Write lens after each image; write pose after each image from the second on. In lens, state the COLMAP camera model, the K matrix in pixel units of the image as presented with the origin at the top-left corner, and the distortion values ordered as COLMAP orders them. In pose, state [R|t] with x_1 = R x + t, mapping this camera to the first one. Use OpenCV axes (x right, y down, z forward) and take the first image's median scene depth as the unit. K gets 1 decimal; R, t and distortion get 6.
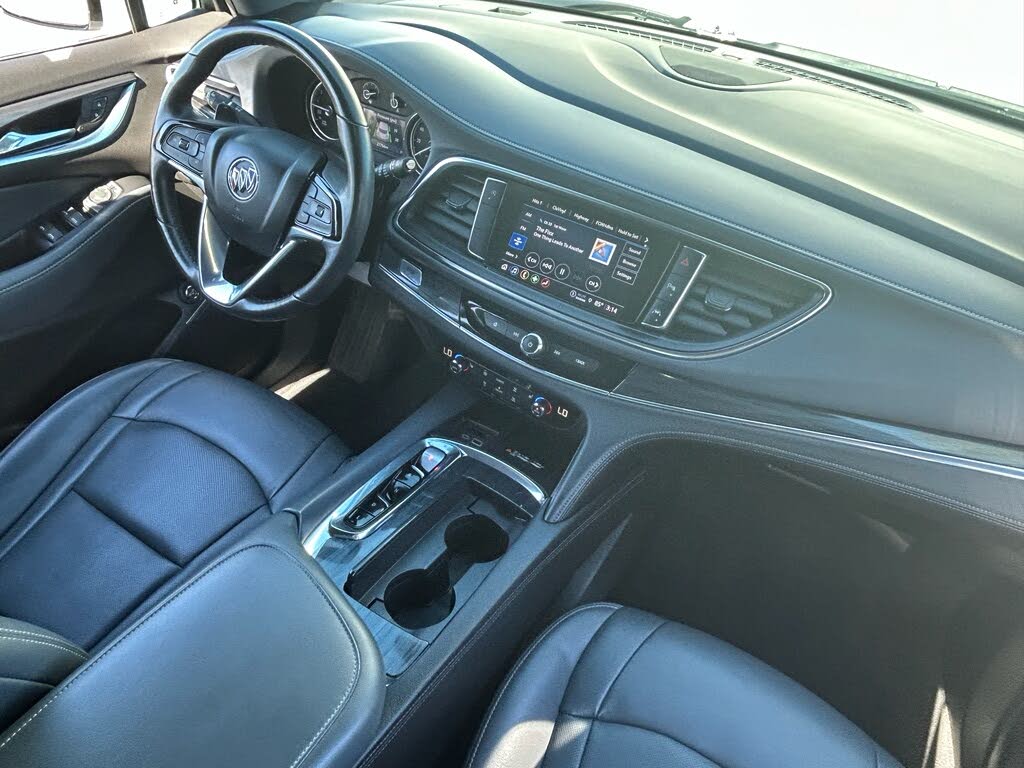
lens RADIAL K [[744.1, 0, 507.1], [0, 744.1, 385.9], [0, 0, 1]] dist [0.003690, -0.000828]
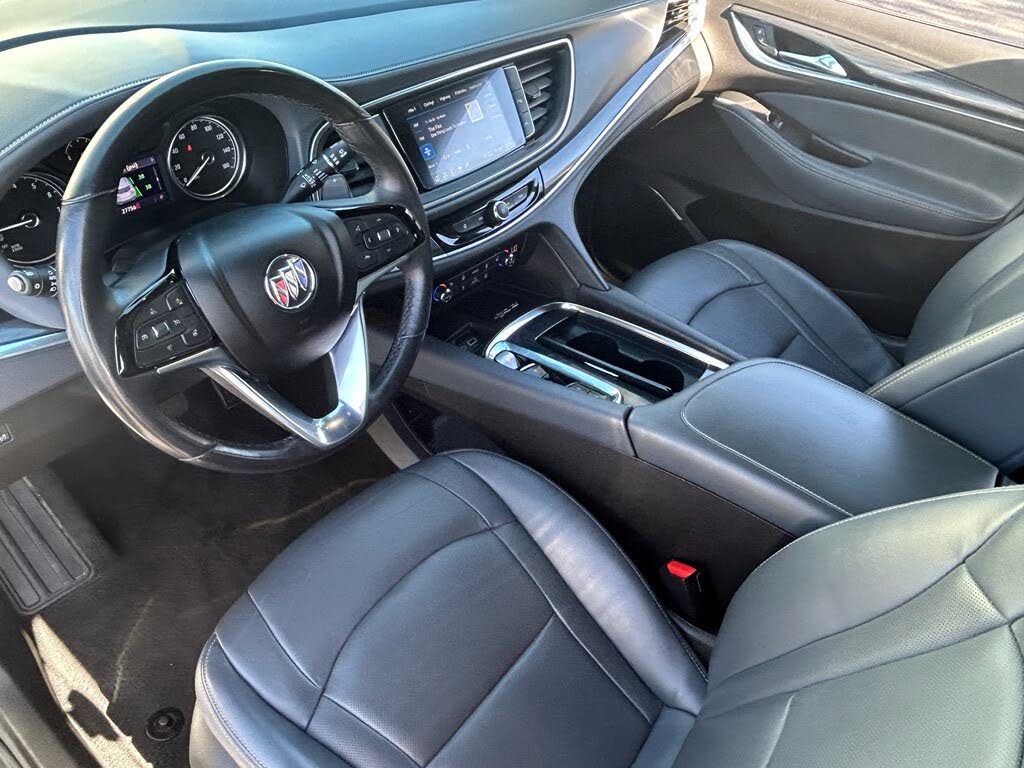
lens RADIAL K [[740.3, 0, 506.4], [0, 740.3, 385.4], [0, 0, 1]] dist [0.004157, -0.018416]
pose [[0.105511, -0.721877, 0.683930, -0.895324], [0.571813, 0.606733, 0.552182, -0.493700], [-0.813570, 0.332819, 0.476796, 0.519718]]
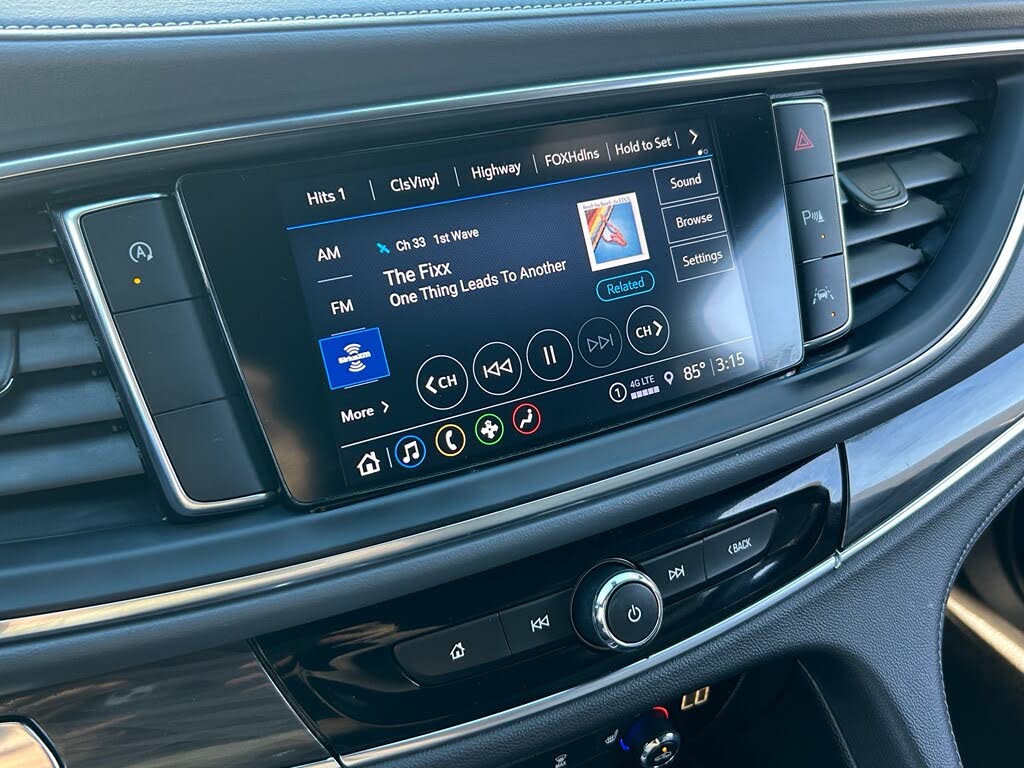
lens RADIAL K [[996.3, 0, 513.7], [0, 996.3, 382.6], [0, 0, 1]] dist [0.034801, 0.000000]
pose [[0.493537, -0.543830, 0.678727, -0.200328], [0.542366, 0.802510, 0.248630, -0.240669], [-0.679898, 0.245410, 0.691023, 0.705106]]
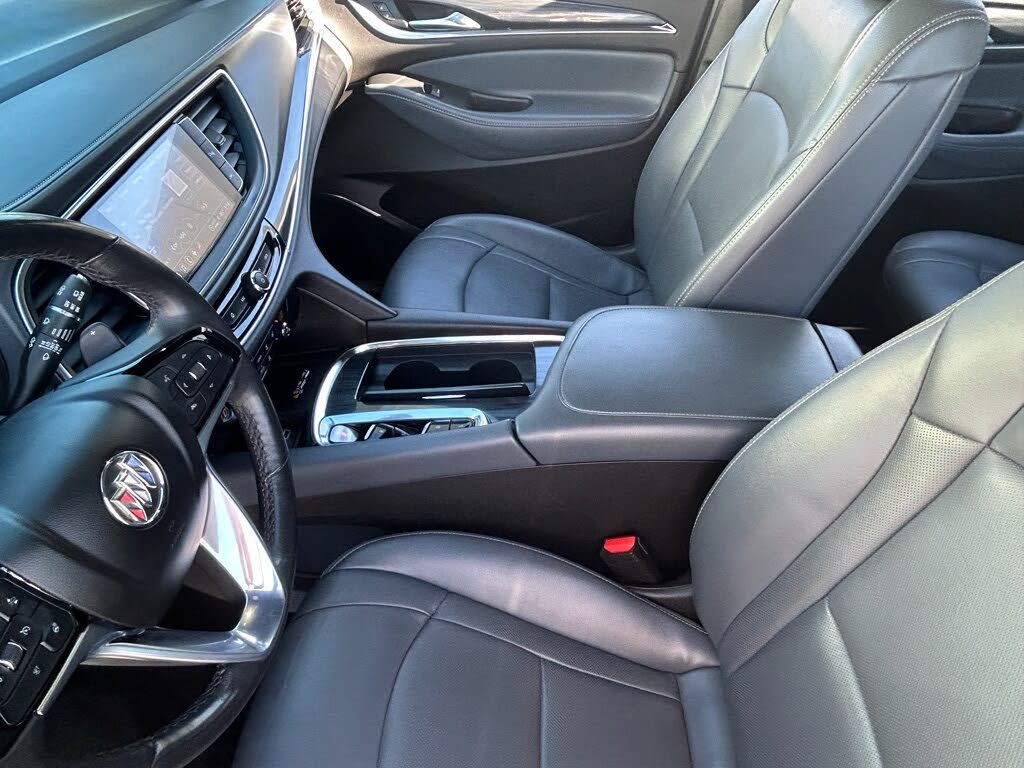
lens RADIAL K [[740.3, 0, 504.5], [0, 740.3, 379.6], [0, 0, 1]] dist [0.004157, -0.018416]
pose [[-0.489470, -0.635187, 0.597458, -0.739146], [0.516554, 0.340801, 0.785511, -0.574398], [-0.702560, 0.693103, 0.161296, 0.683066]]
